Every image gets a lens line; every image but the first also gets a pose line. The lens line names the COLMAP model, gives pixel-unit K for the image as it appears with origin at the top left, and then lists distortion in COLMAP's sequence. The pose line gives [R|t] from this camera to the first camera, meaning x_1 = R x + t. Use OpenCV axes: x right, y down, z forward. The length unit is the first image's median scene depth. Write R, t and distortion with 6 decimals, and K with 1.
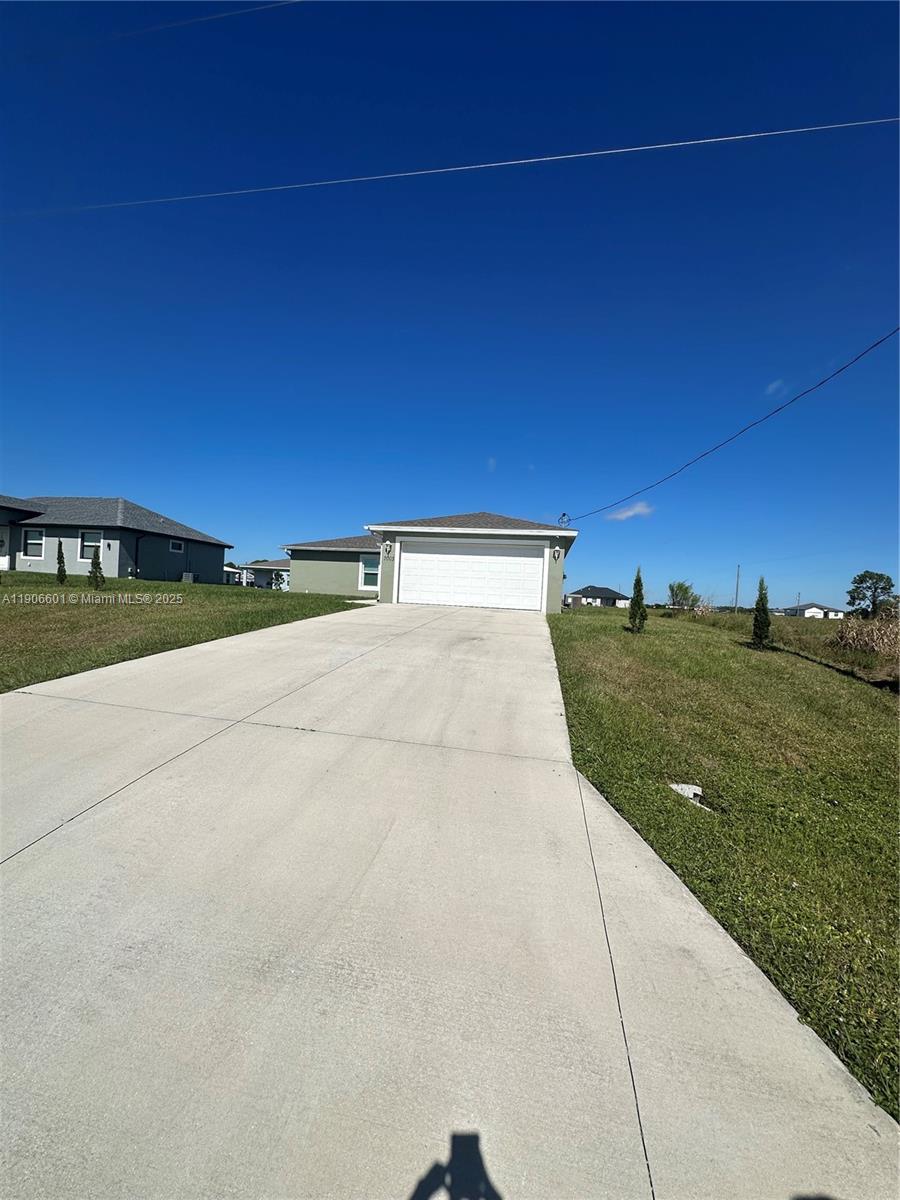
lens RADIAL K [[479.0, 0, 450.3], [0, 479.0, 604.1], [0, 0, 1]] dist [-0.005530, 0.001981]
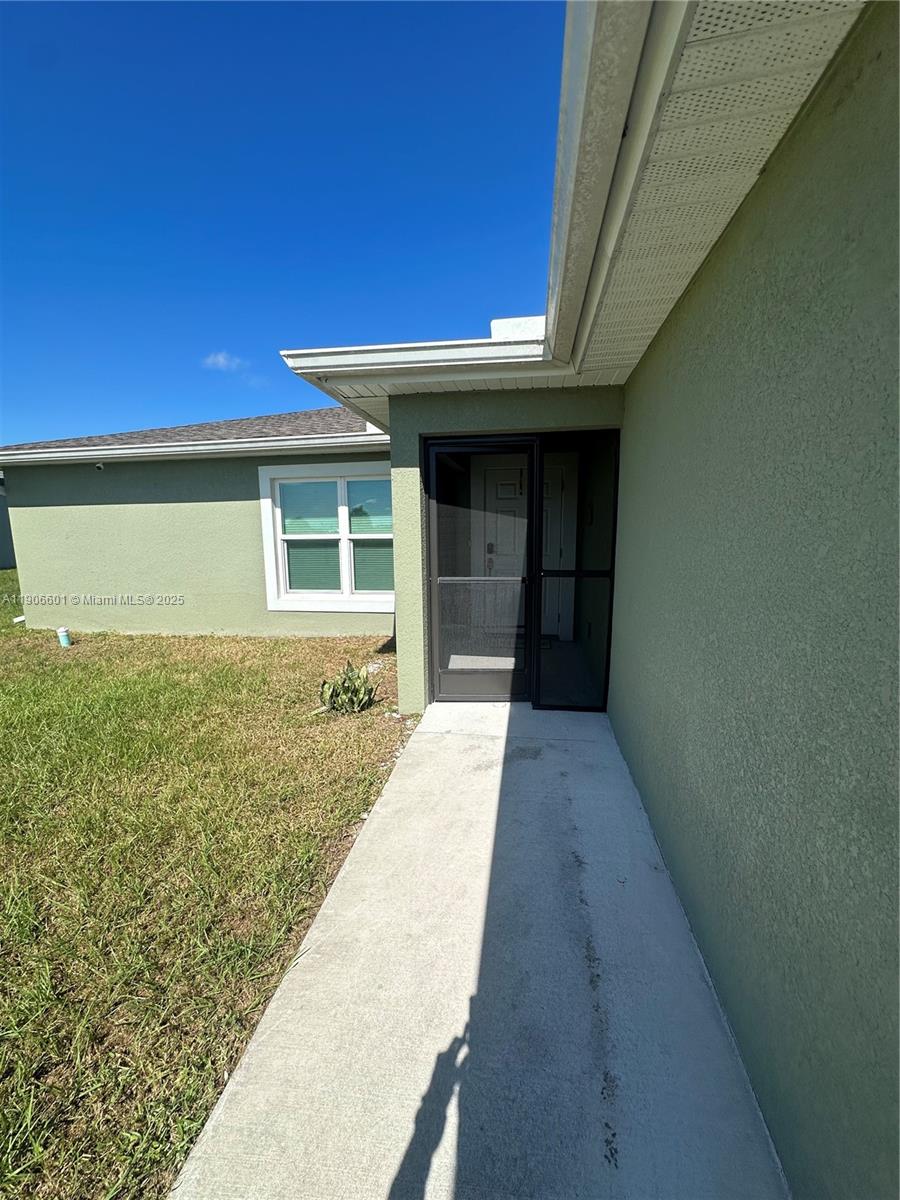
lens RADIAL K [[479.0, 0, 453.6], [0, 479.0, 603.4], [0, 0, 1]] dist [-0.005530, 0.001981]
pose [[0.997634, -0.064192, 0.024609, -0.157428], [0.060623, 0.990251, 0.125412, -0.092922], [-0.032420, -0.123624, 0.991799, 1.179412]]
